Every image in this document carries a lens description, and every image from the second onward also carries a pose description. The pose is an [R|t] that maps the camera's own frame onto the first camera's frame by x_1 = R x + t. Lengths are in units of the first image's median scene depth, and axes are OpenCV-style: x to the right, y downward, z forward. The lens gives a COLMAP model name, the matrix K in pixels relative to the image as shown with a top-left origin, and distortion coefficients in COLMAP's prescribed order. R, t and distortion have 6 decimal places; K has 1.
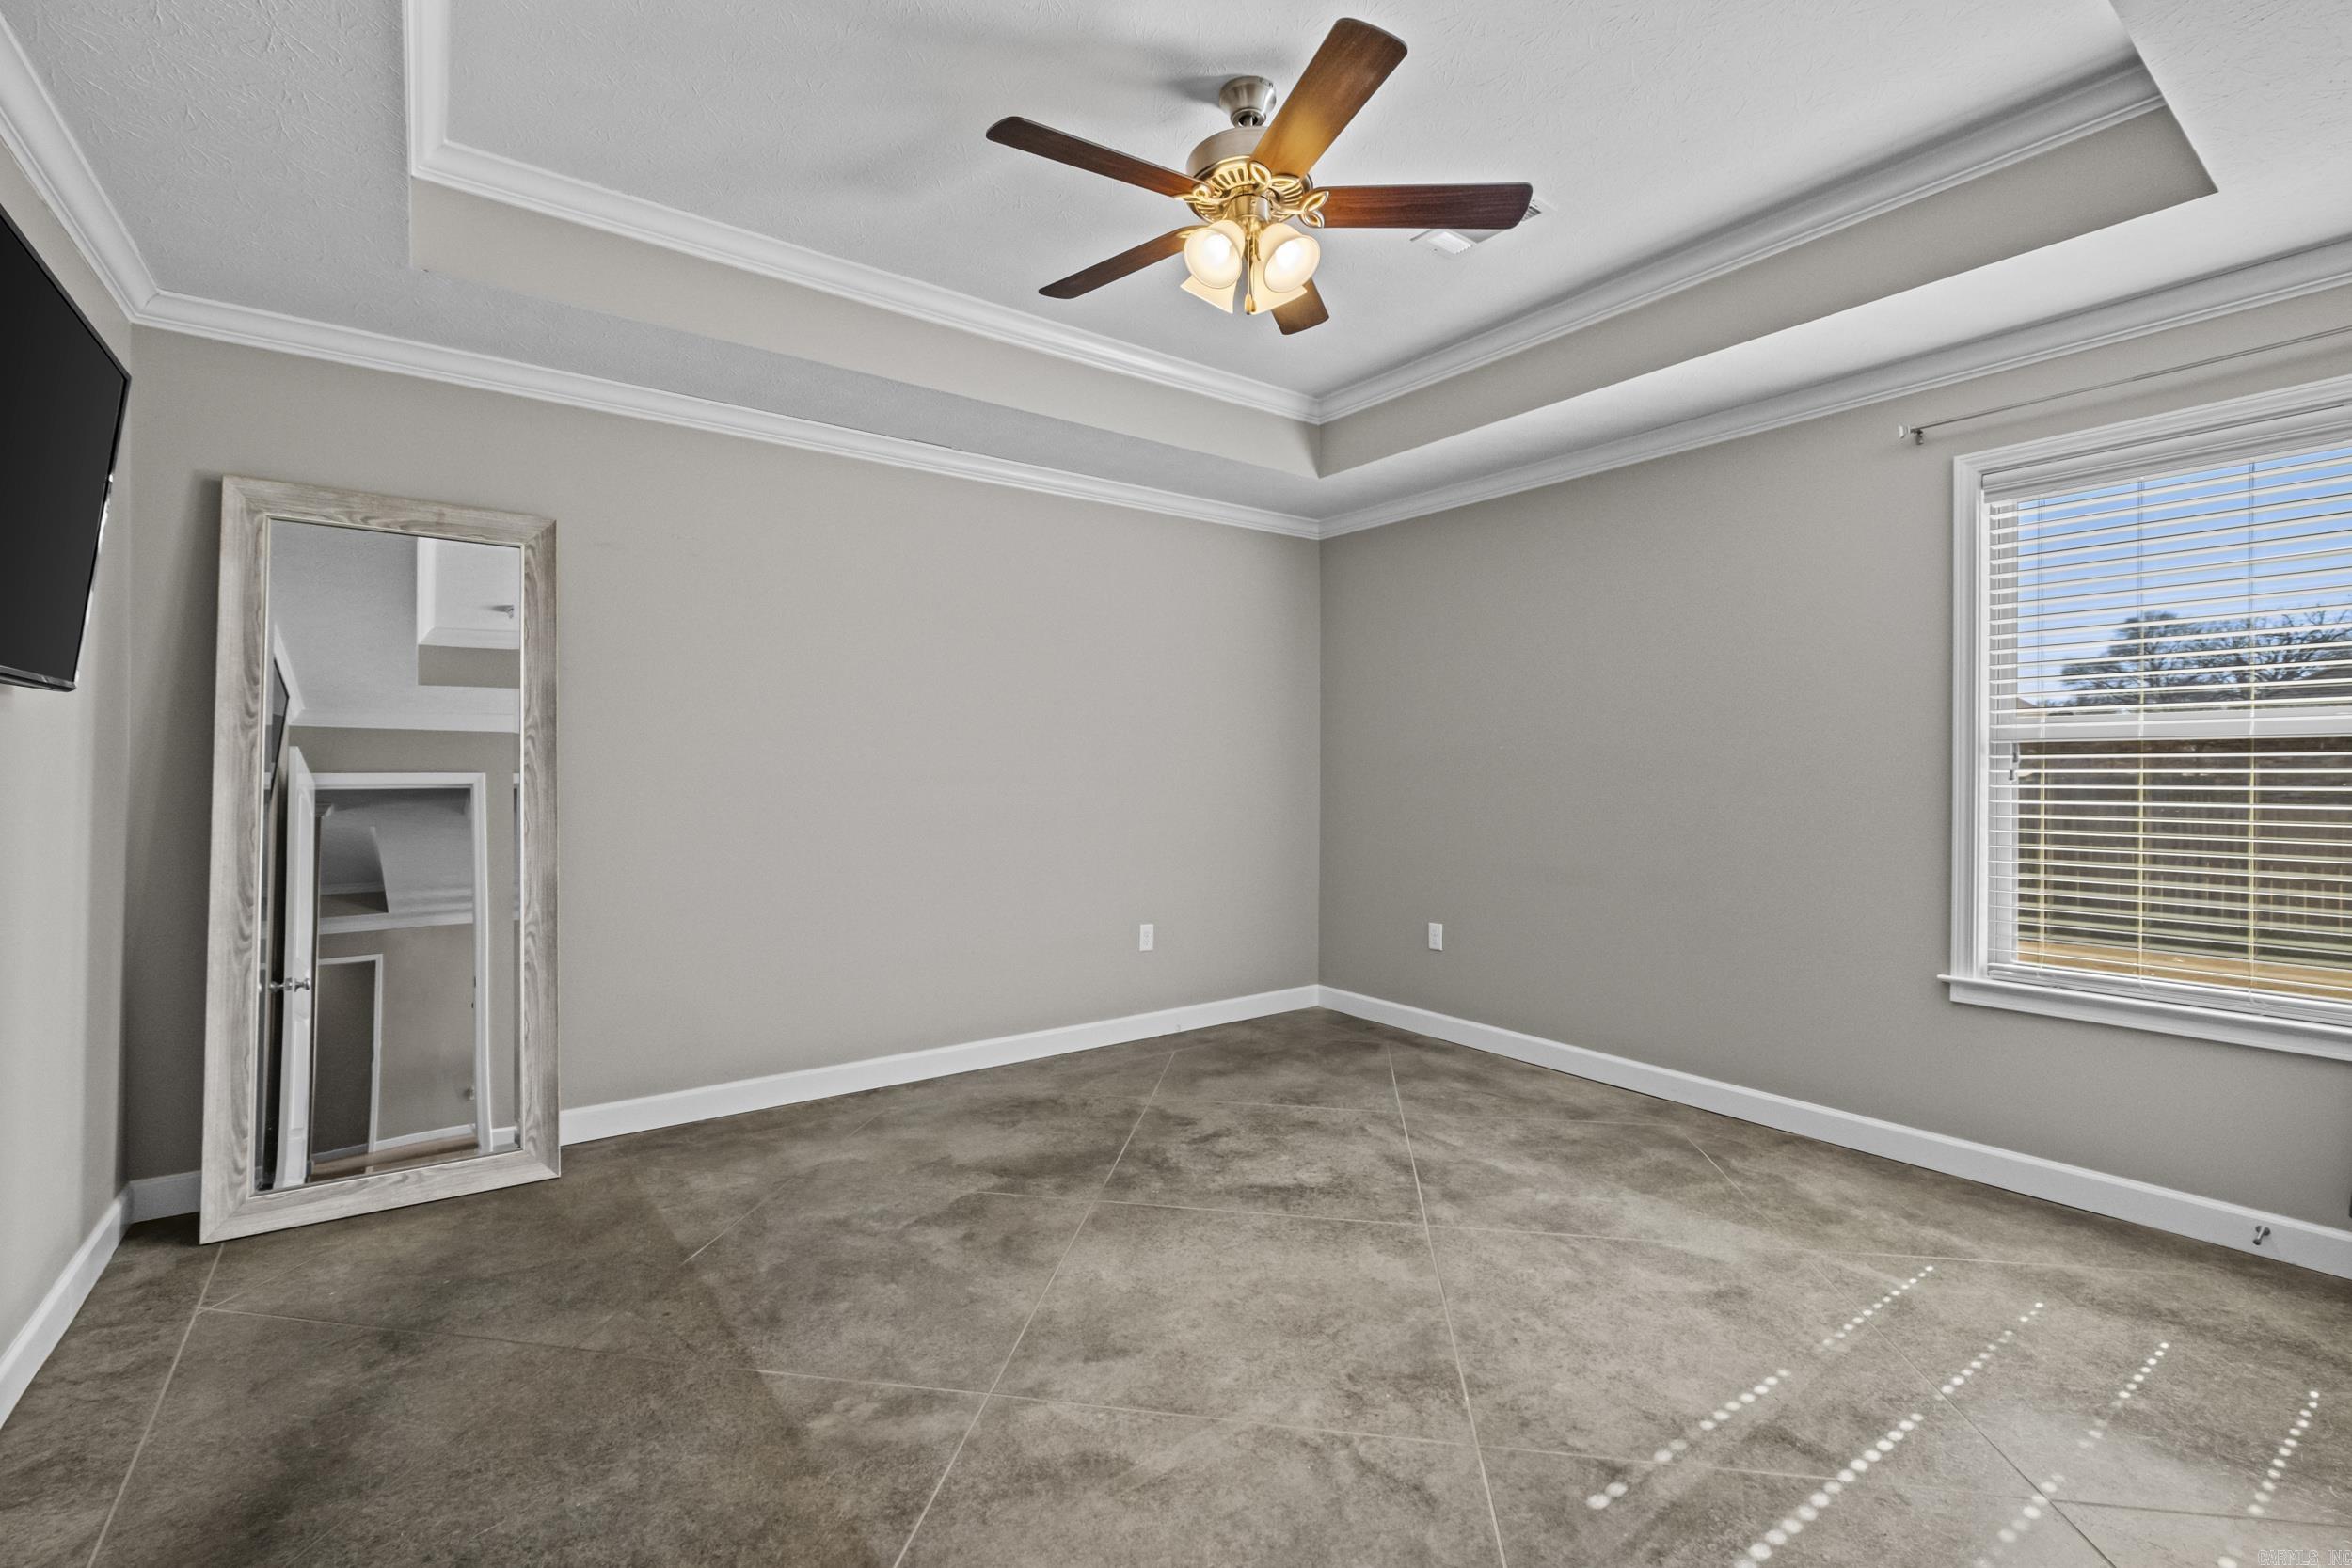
lens RADIAL K [[1030.8, 0, 1161.7], [0, 1030.8, 782.8], [0, 0, 1]] dist [-0.007646, 0.001066]
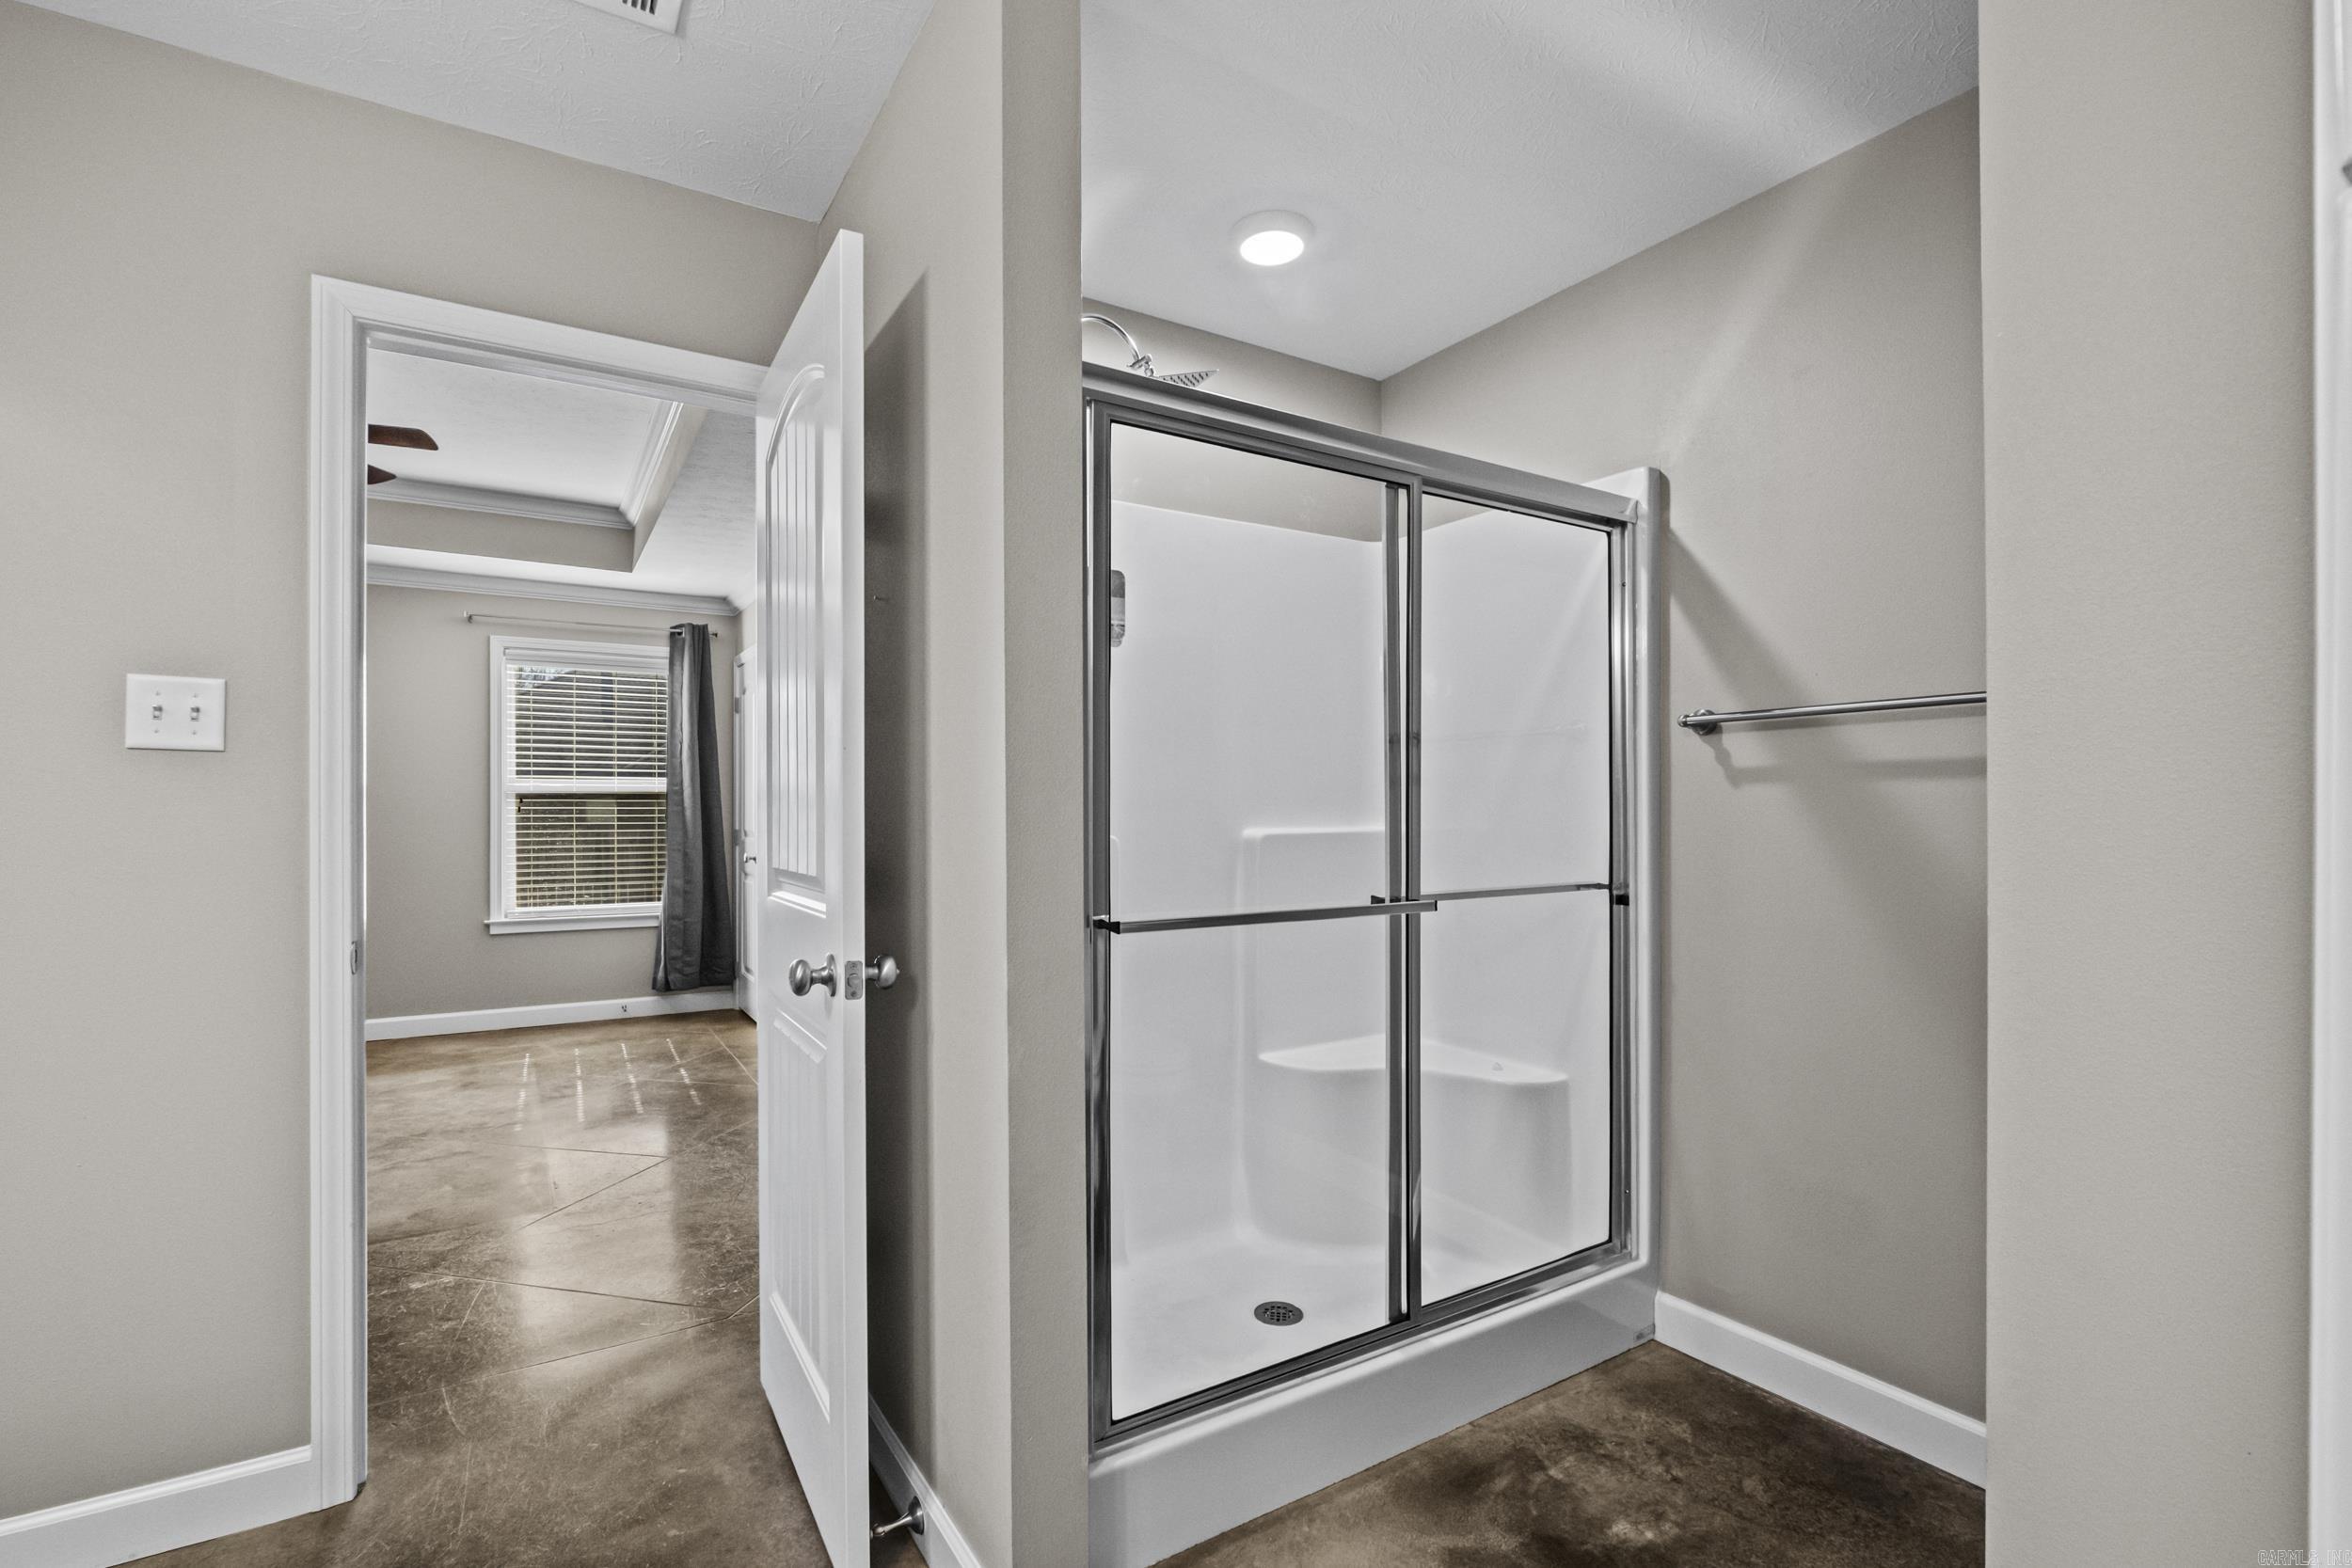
lens RADIAL K [[1030.8, 0, 1161.7], [0, 1030.8, 782.8], [0, 0, 1]] dist [-0.007646, 0.001066]
pose [[0.068618, 0.030677, 0.997171, -0.973373], [0.014674, 0.999388, -0.031755, 0.019900], [-0.997535, 0.016811, 0.068126, -0.312953]]
